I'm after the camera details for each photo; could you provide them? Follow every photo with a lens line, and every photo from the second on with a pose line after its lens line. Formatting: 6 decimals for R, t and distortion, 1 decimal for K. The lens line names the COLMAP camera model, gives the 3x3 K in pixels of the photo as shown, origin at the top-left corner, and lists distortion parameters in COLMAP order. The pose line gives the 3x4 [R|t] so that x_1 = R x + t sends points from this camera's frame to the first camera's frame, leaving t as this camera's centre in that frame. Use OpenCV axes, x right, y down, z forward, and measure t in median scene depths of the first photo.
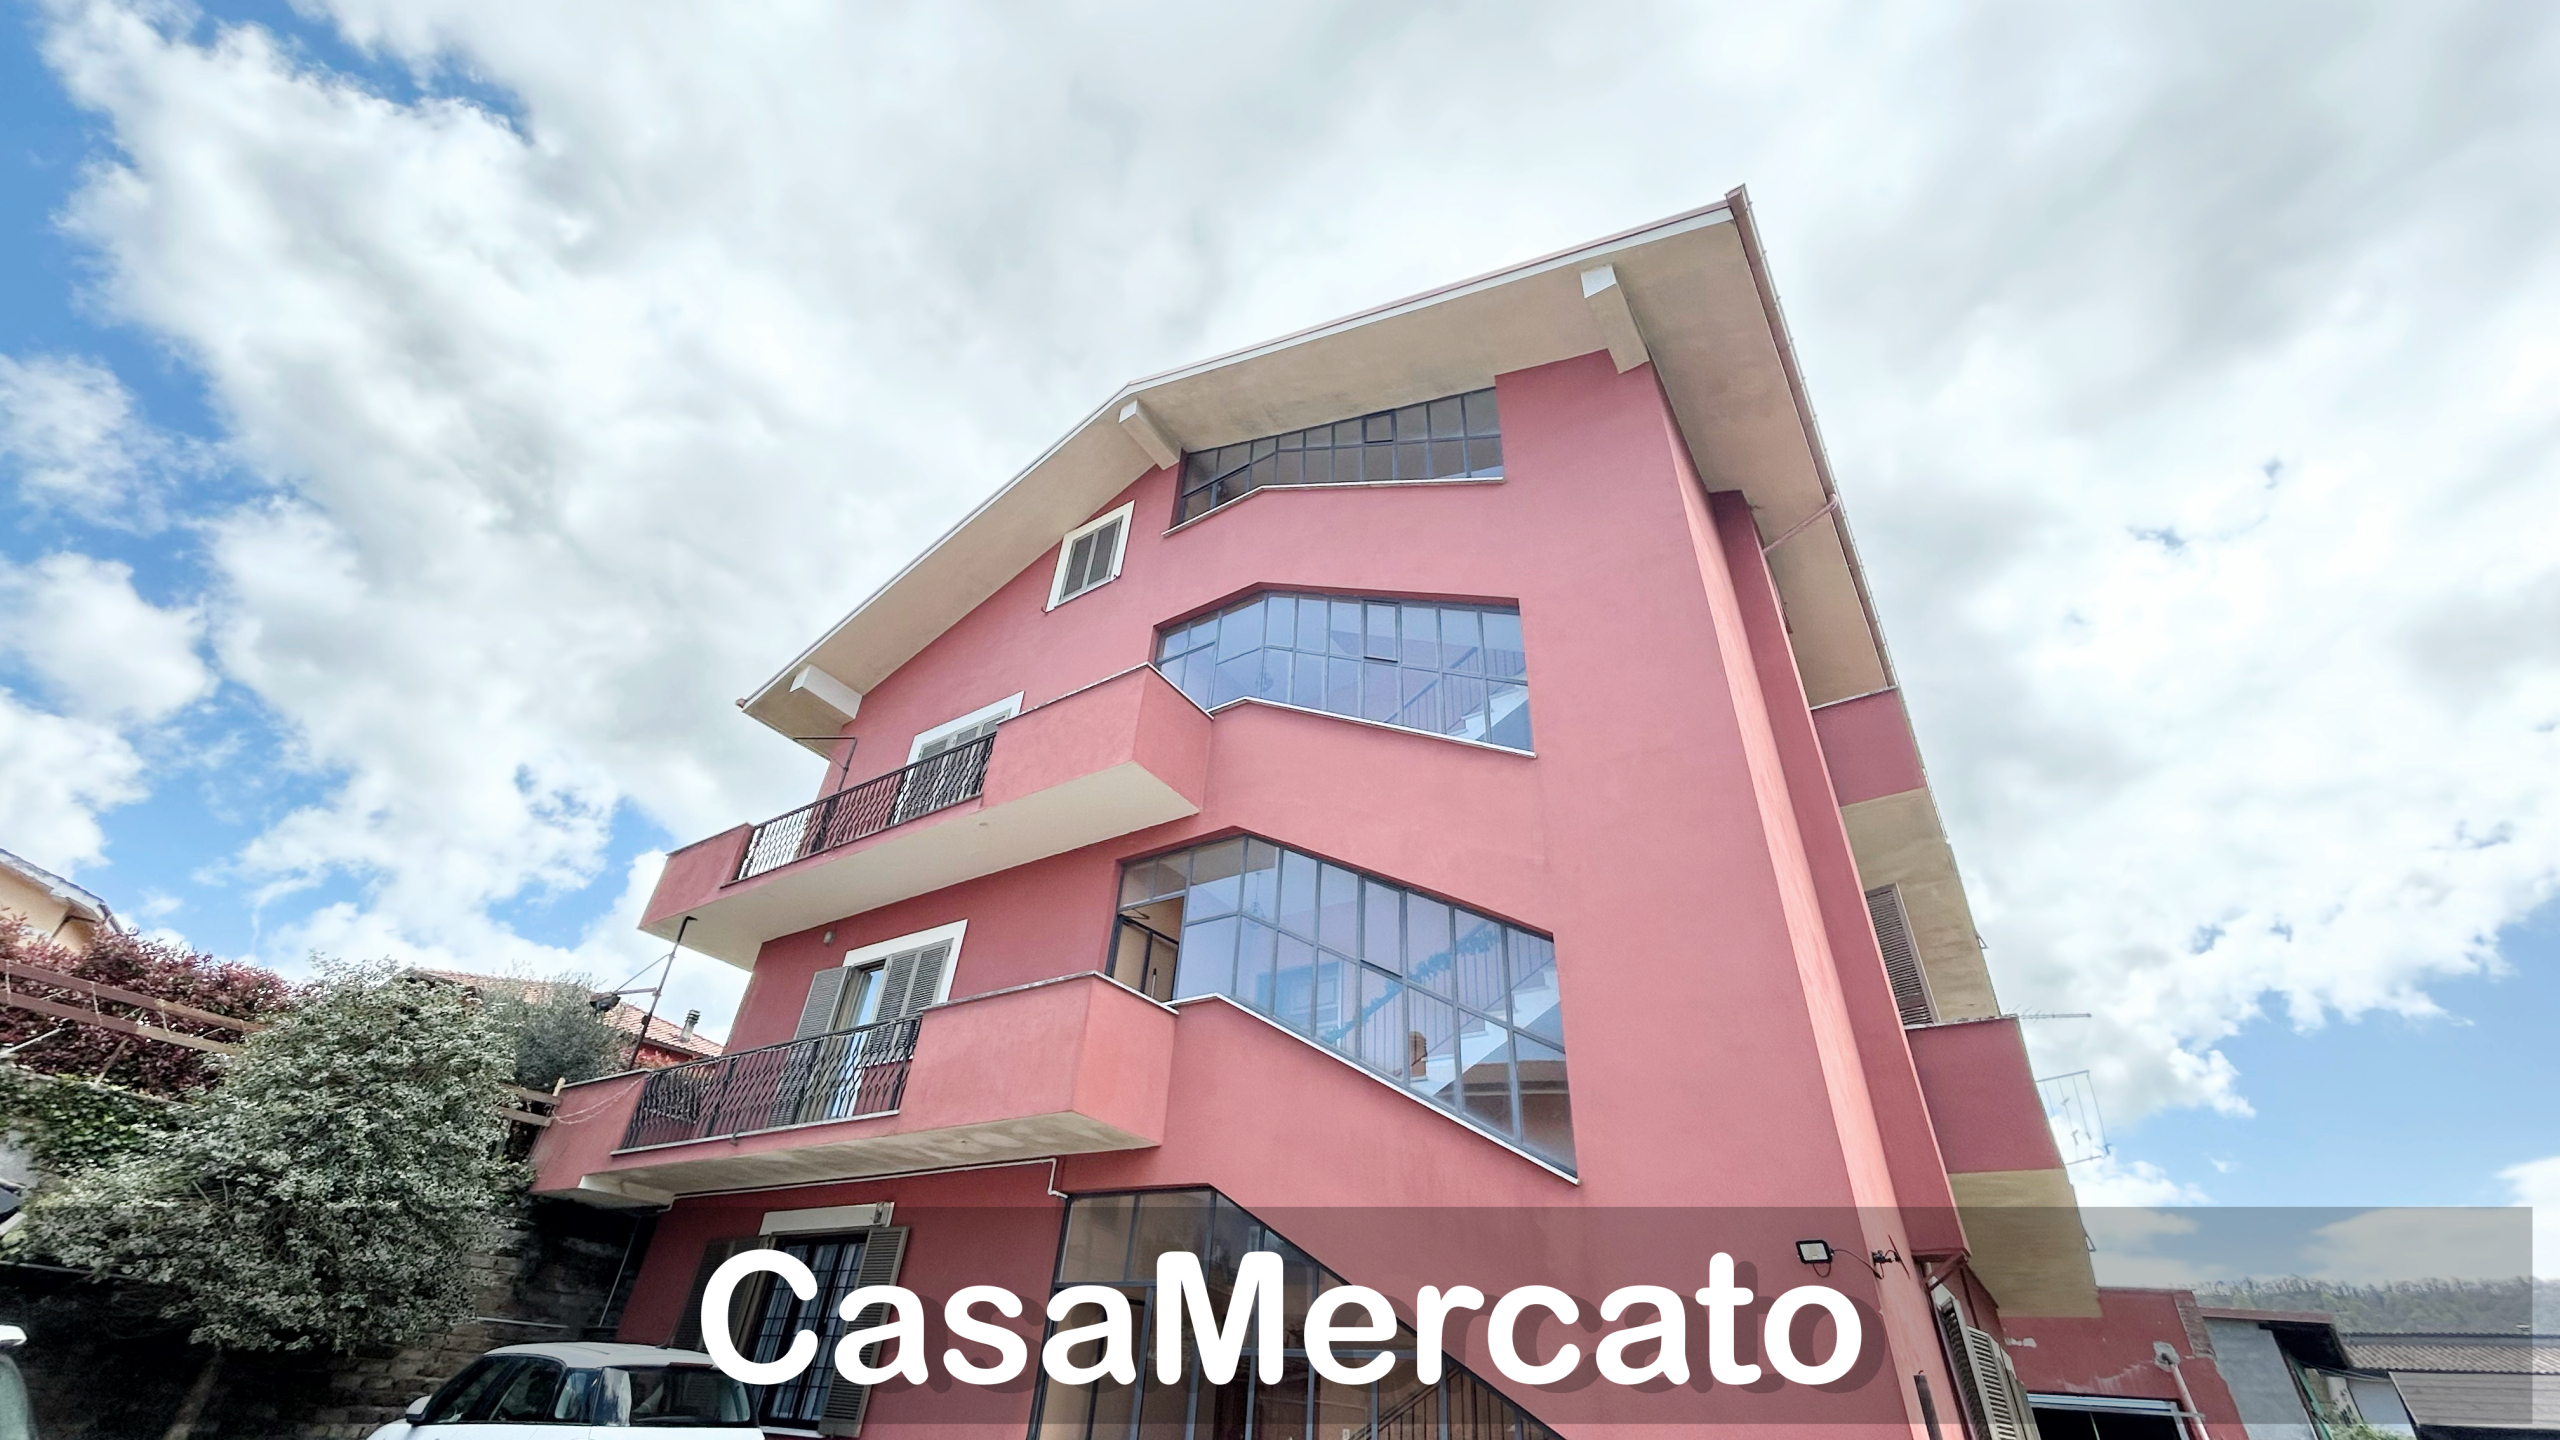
lens RADIAL K [[1030.9, 0, 1280.0], [0, 1030.9, 720.0], [0, 0, 1]] dist [0.000440, 0.000564]
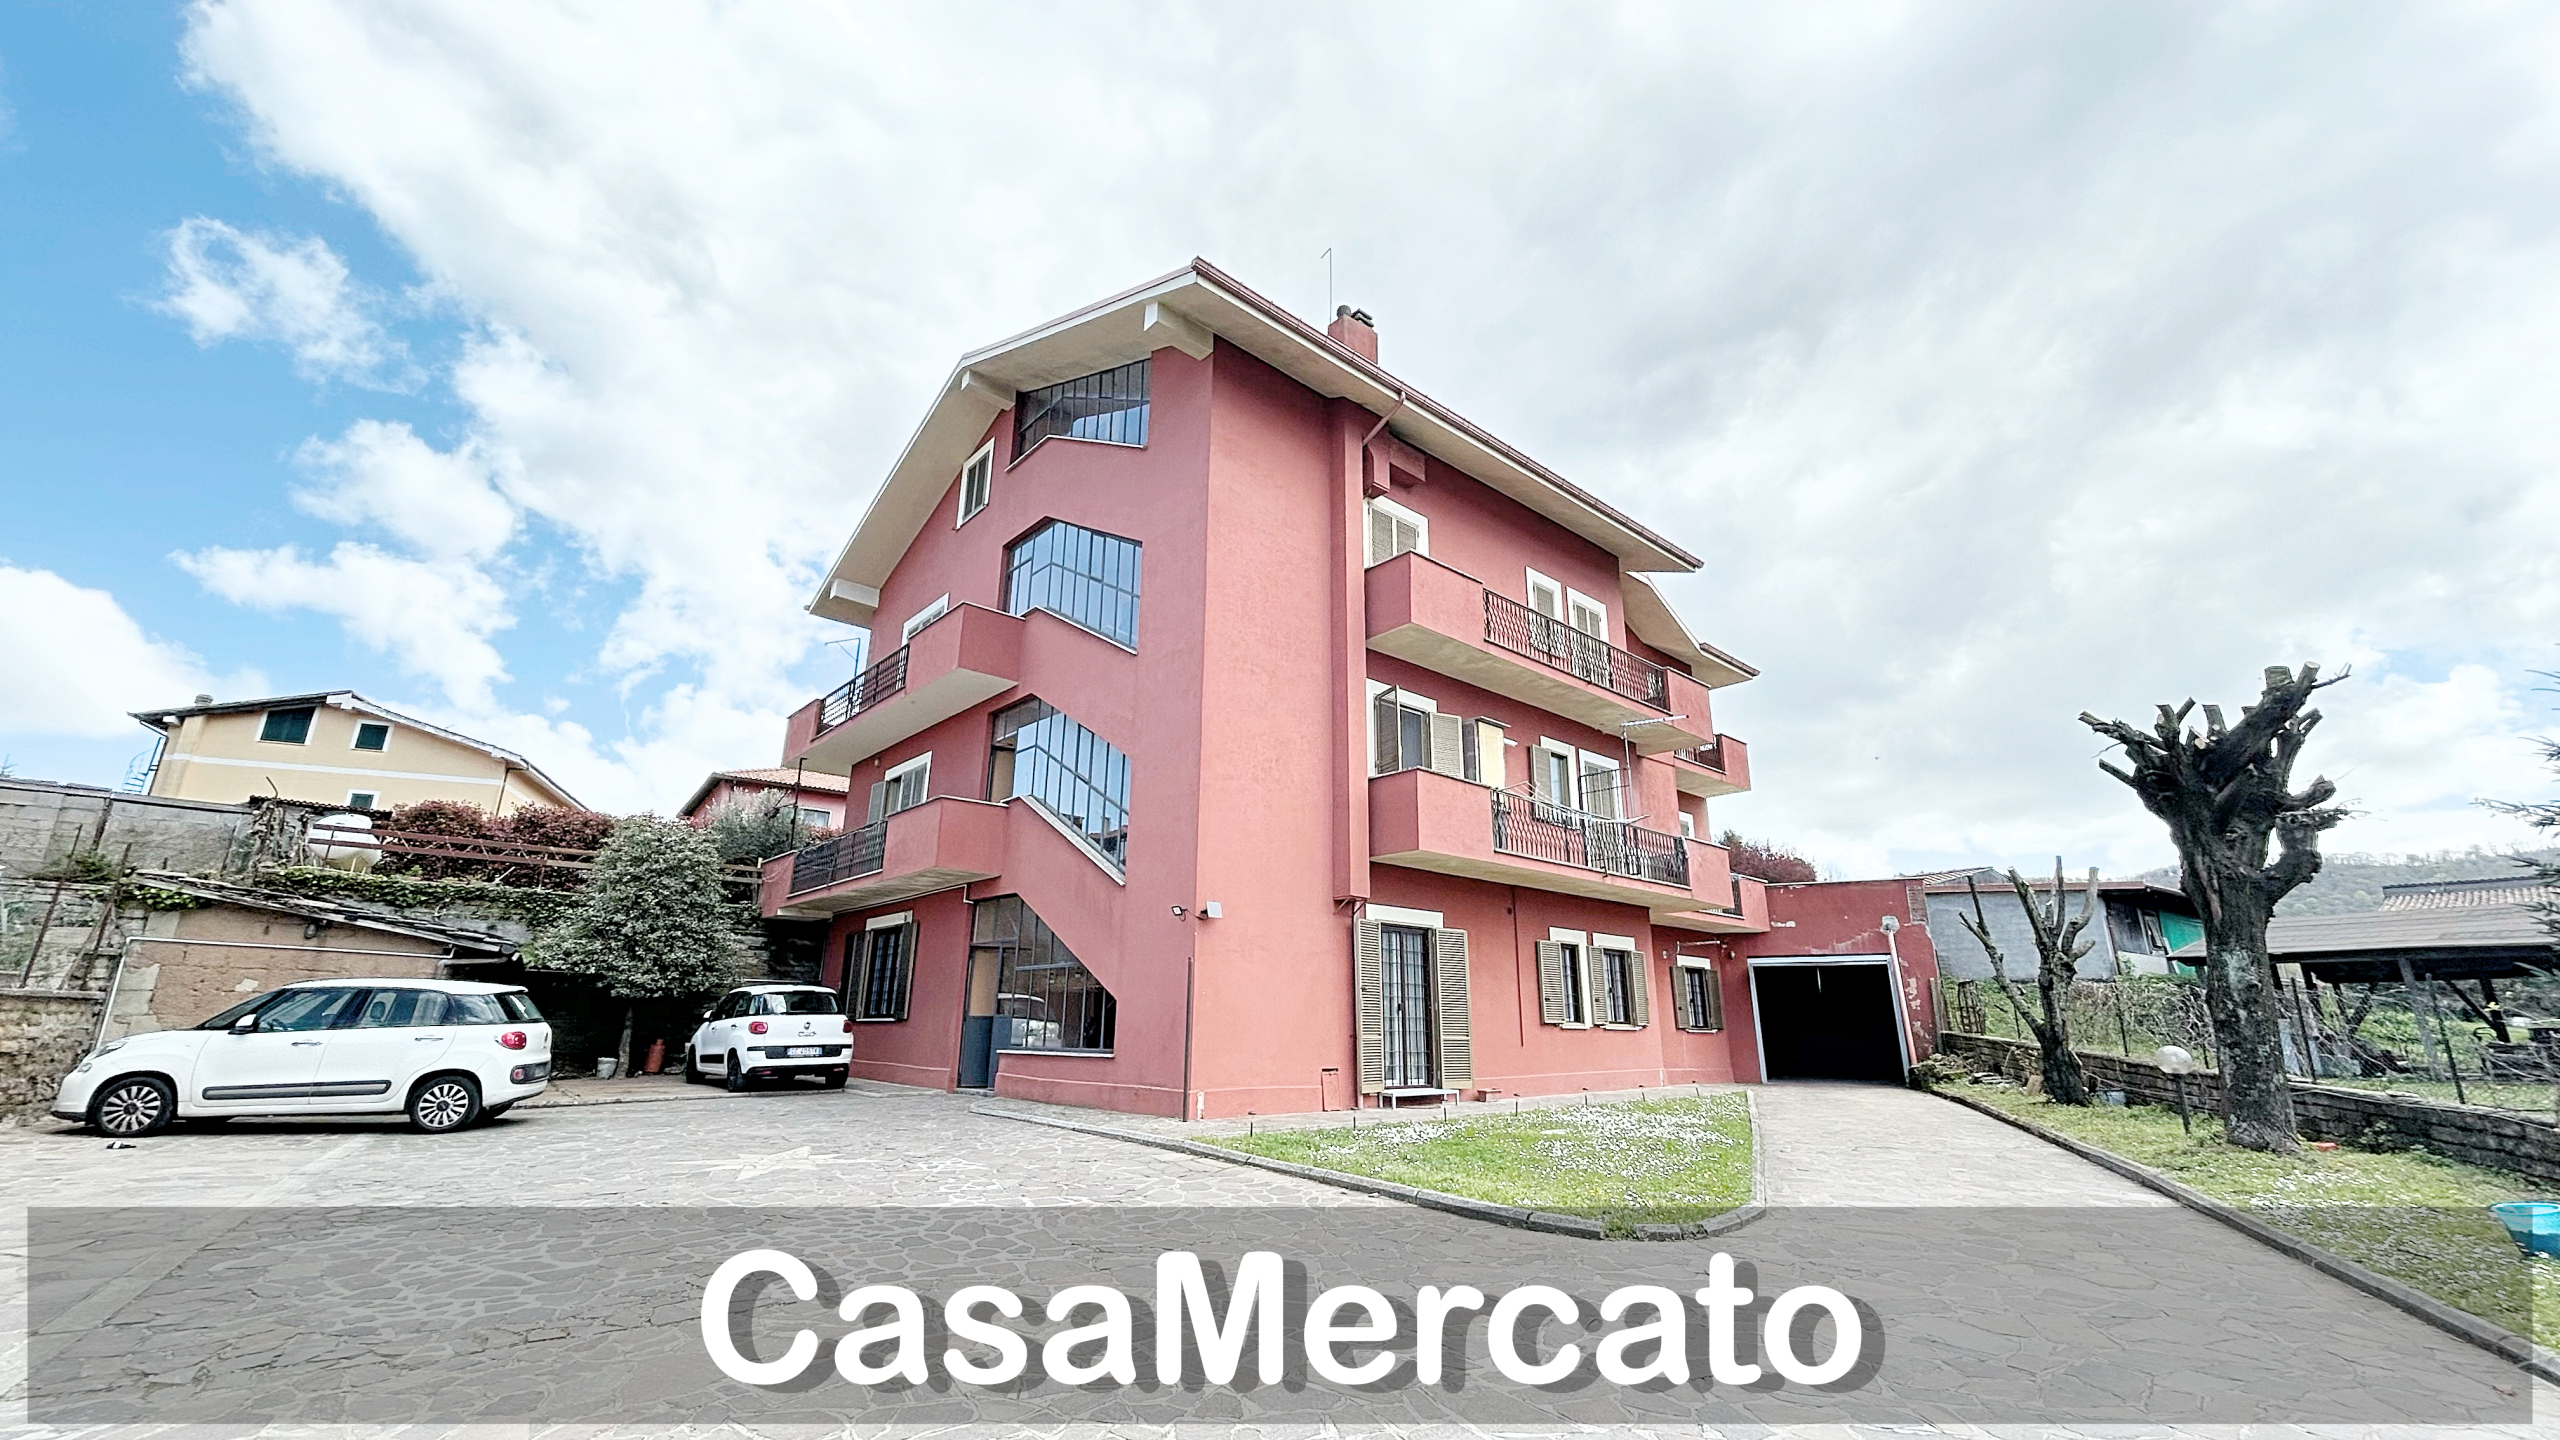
lens RADIAL K [[1030.9, 0, 1280.0], [0, 1030.9, 720.0], [0, 0, 1]] dist [0.000440, 0.000564]
pose [[0.966458, -0.119981, -0.227076, 0.719866], [0.183188, 0.941740, 0.282077, -0.252771], [0.180003, -0.314213, 0.932132, -0.493790]]
